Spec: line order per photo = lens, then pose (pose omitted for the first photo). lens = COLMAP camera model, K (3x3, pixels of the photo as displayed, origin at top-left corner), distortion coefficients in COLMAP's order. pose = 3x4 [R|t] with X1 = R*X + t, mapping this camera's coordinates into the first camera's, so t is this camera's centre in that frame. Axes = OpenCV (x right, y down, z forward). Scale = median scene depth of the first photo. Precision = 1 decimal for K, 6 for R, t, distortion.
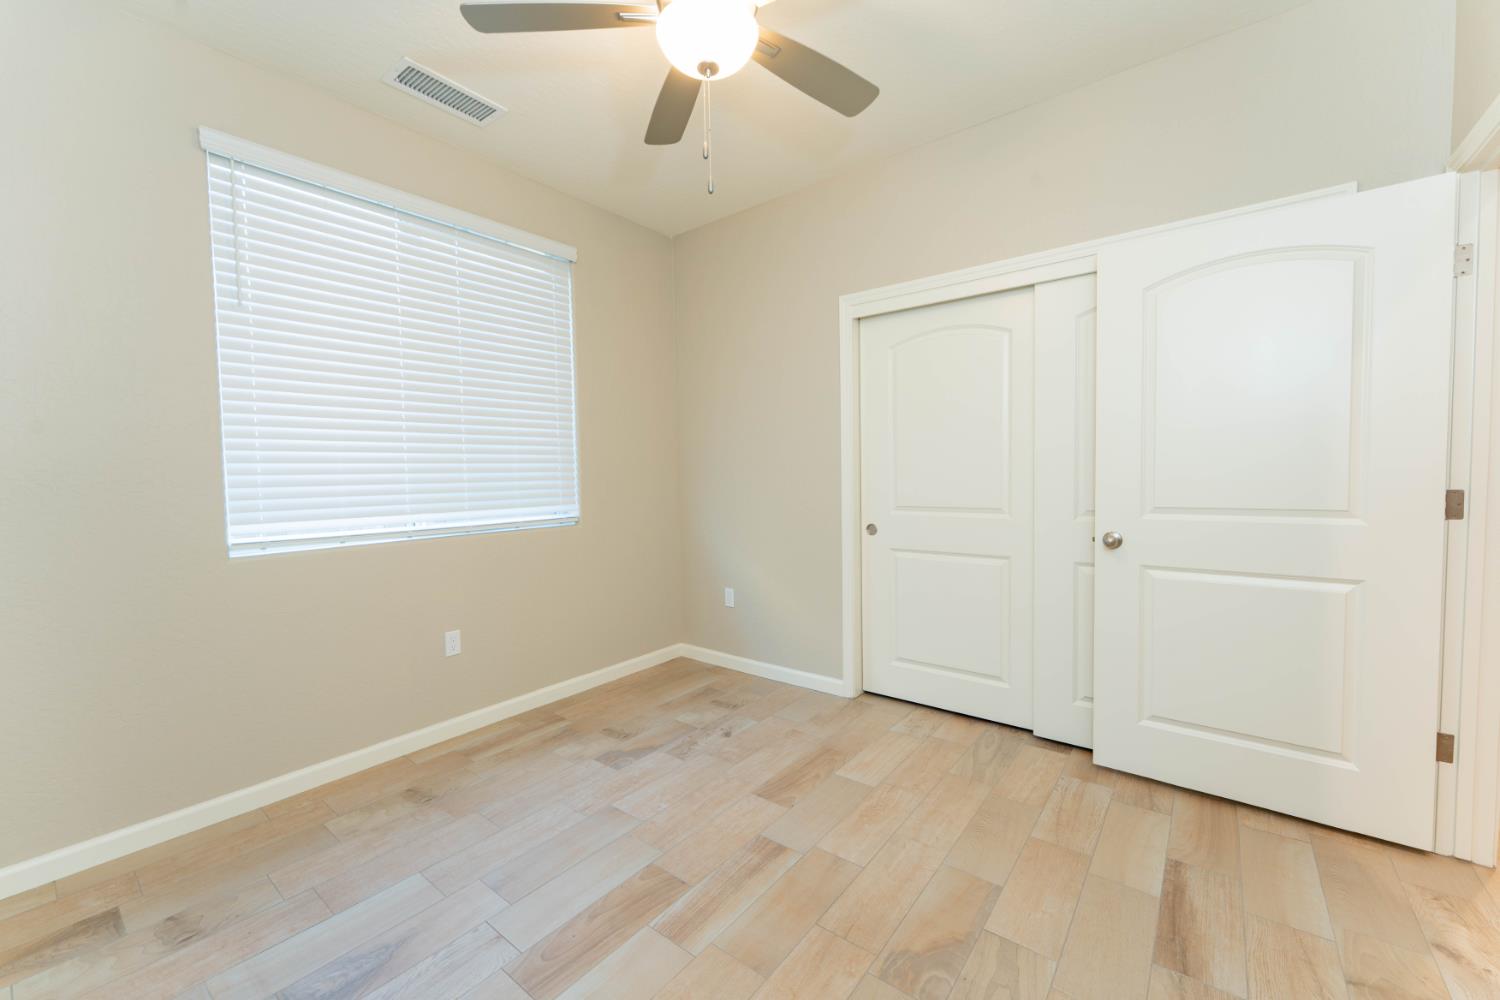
lens RADIAL K [[595.4, 0, 748.1], [0, 595.4, 500.4], [0, 0, 1]] dist [0.000051, -0.000786]
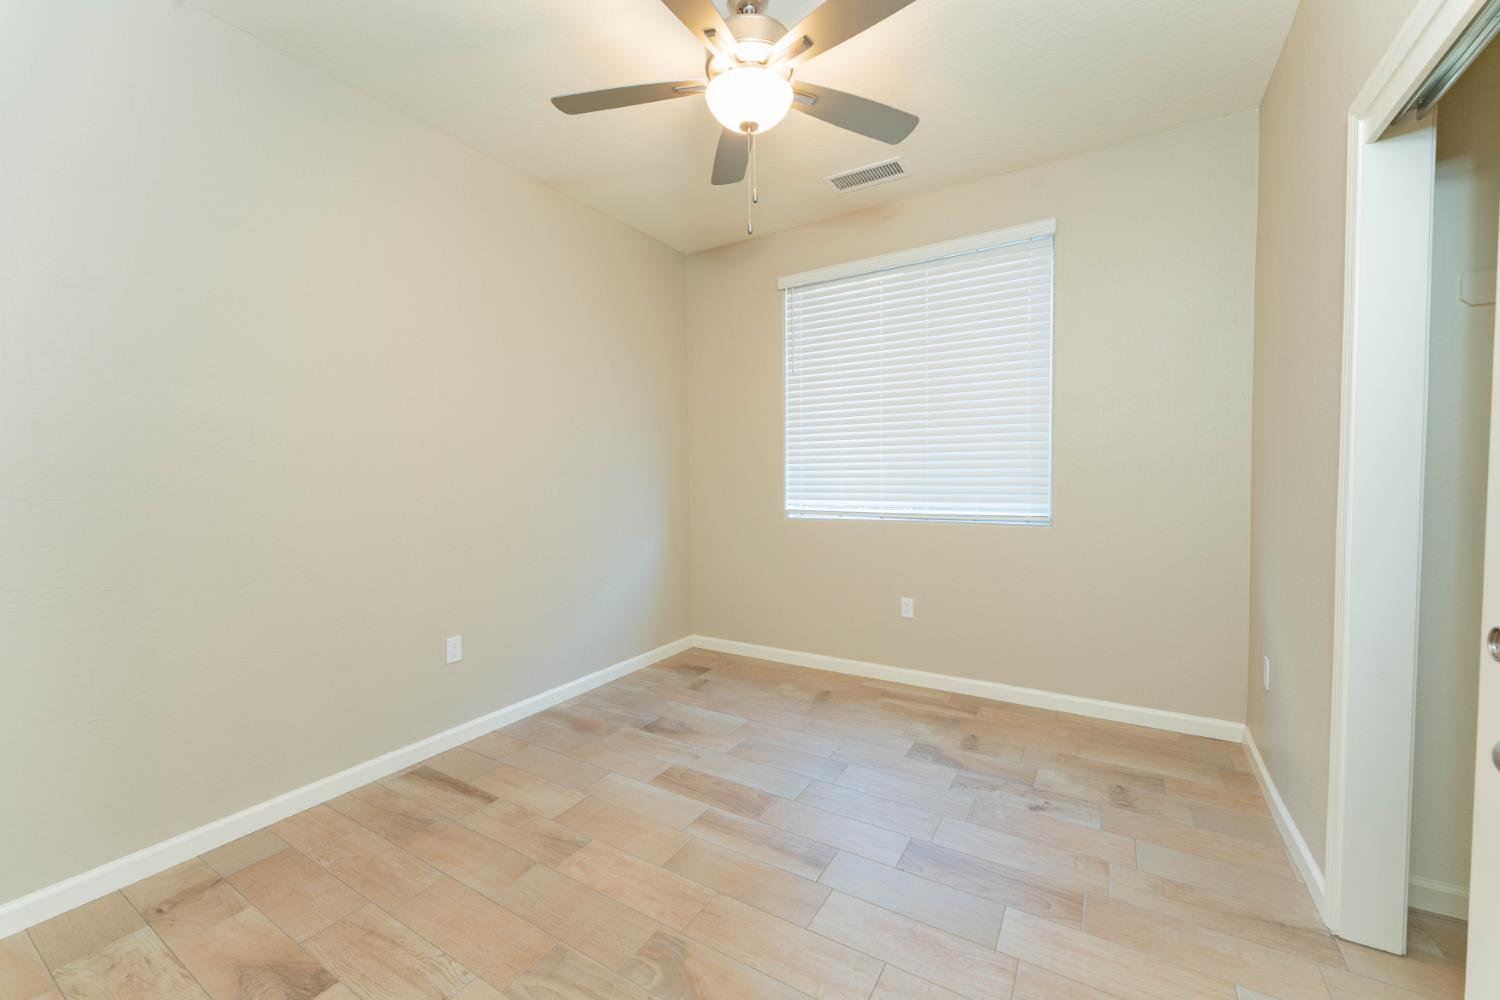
lens RADIAL K [[595.4, 0, 748.1], [0, 595.4, 500.4], [0, 0, 1]] dist [0.000051, -0.000786]
pose [[0.118052, 0.059229, -0.991240, 0.776134], [-0.037902, 0.997761, 0.055104, -0.042033], [0.992284, 0.031064, 0.120032, 0.606570]]
